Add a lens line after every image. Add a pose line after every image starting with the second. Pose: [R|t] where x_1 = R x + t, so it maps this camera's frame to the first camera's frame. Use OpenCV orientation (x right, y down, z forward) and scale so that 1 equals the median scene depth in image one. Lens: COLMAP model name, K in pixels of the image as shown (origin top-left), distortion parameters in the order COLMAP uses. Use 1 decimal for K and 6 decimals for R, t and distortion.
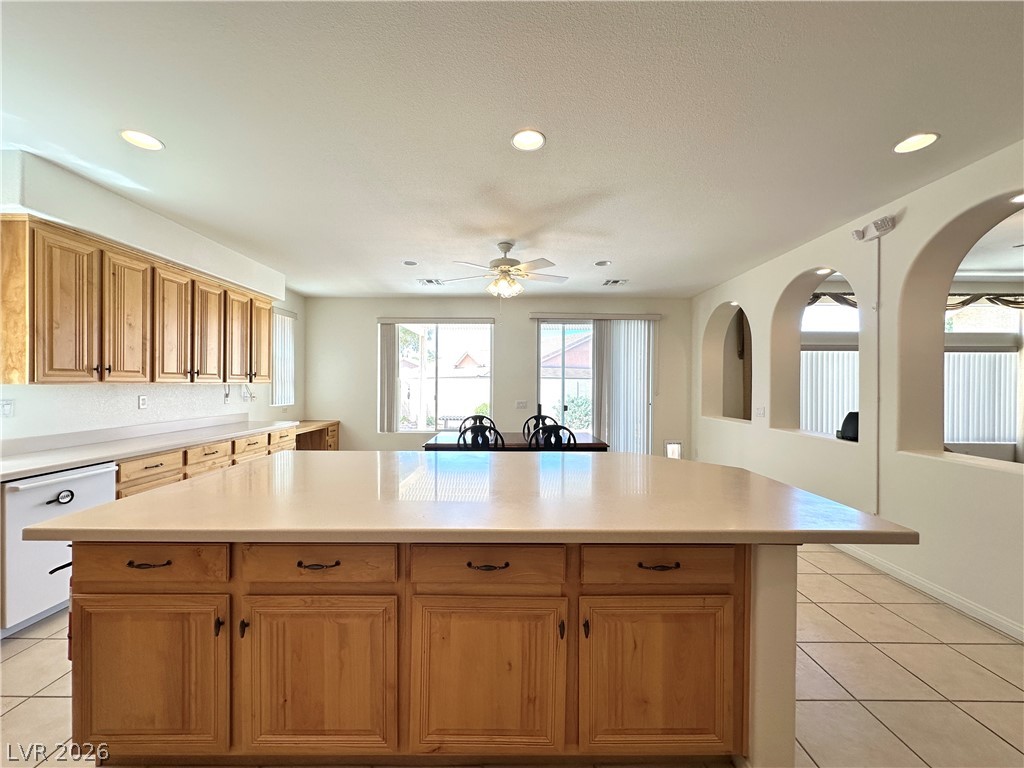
lens RADIAL K [[410.0, 0, 512.4], [0, 410.0, 383.7], [0, 0, 1]] dist [-0.003620, 0.000462]
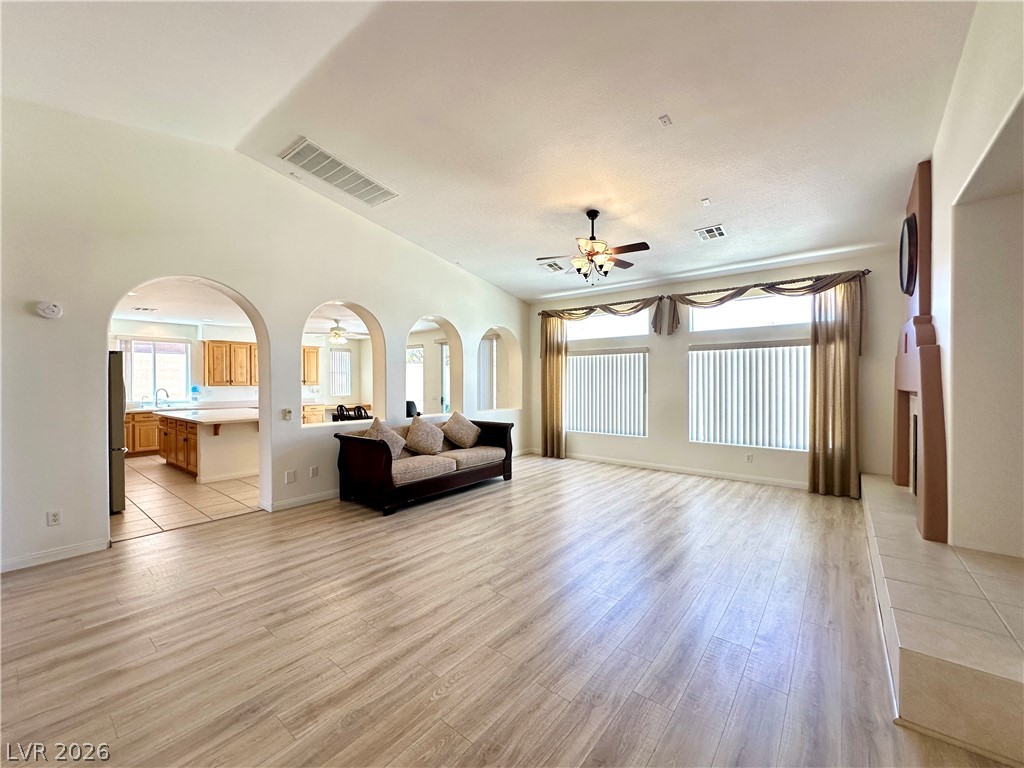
lens RADIAL K [[410.0, 0, 511.8], [0, 410.0, 385.4], [0, 0, 1]] dist [-0.003620, 0.000462]
pose [[0.782460, -0.001551, -0.622698, 1.304562], [0.008452, 0.999931, 0.008129, -0.005794], [0.622643, -0.011624, 0.782420, -0.066245]]
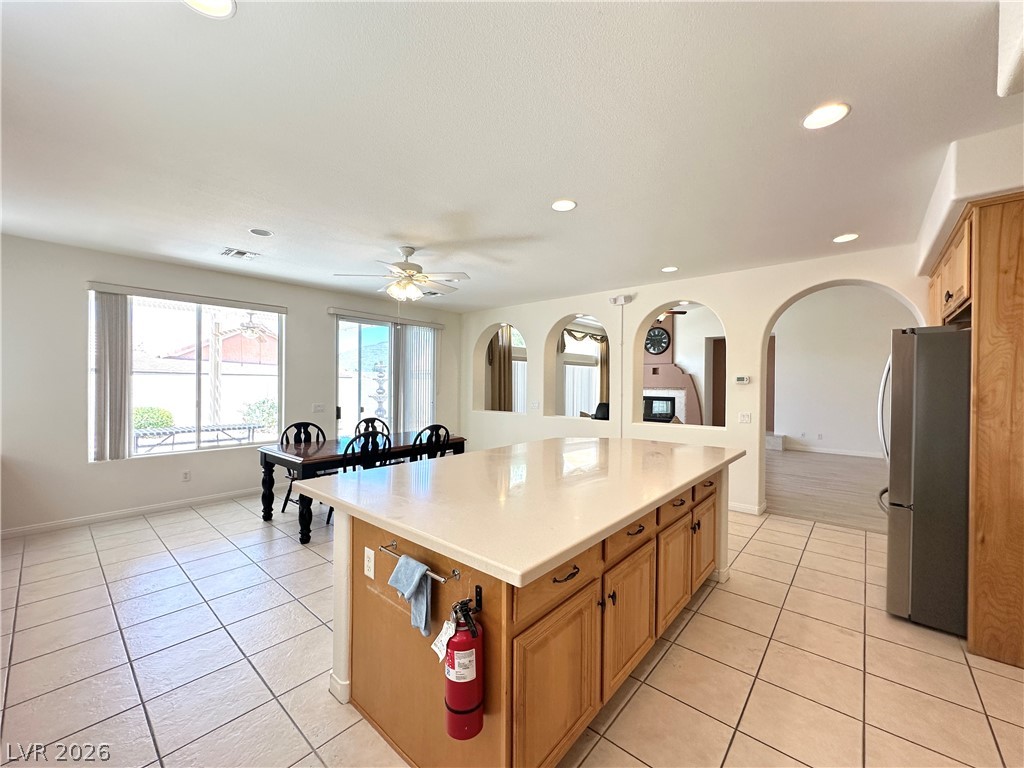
lens RADIAL K [[410.0, 0, 508.4], [0, 410.0, 384.8], [0, 0, 1]] dist [-0.003620, 0.000462]
pose [[0.658808, -0.002244, 0.752308, -0.397049], [-0.006195, 0.999945, 0.008408, -0.010067], [-0.752286, -0.010200, 0.658758, 0.097737]]
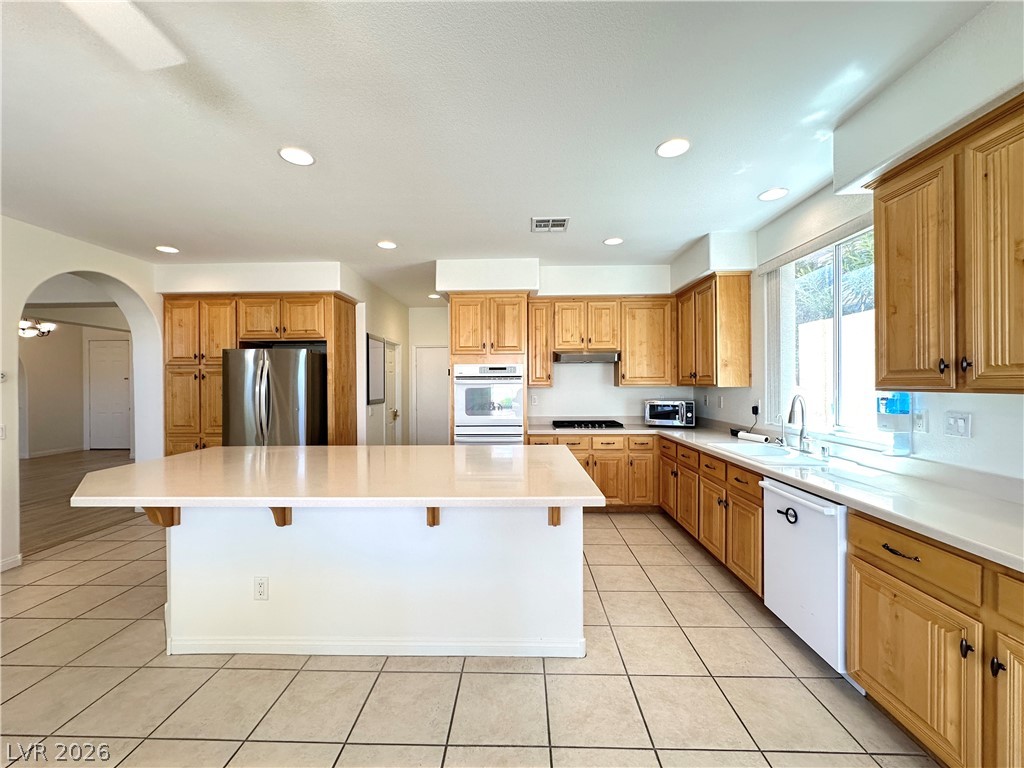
lens RADIAL K [[410.0, 0, 510.6], [0, 410.0, 385.2], [0, 0, 1]] dist [-0.003620, 0.000462]
pose [[-0.999592, 0.002072, 0.028497, -0.191977], [0.002099, 0.999997, 0.000938, -0.005886], [-0.028495, 0.000997, -0.999593, 0.745528]]
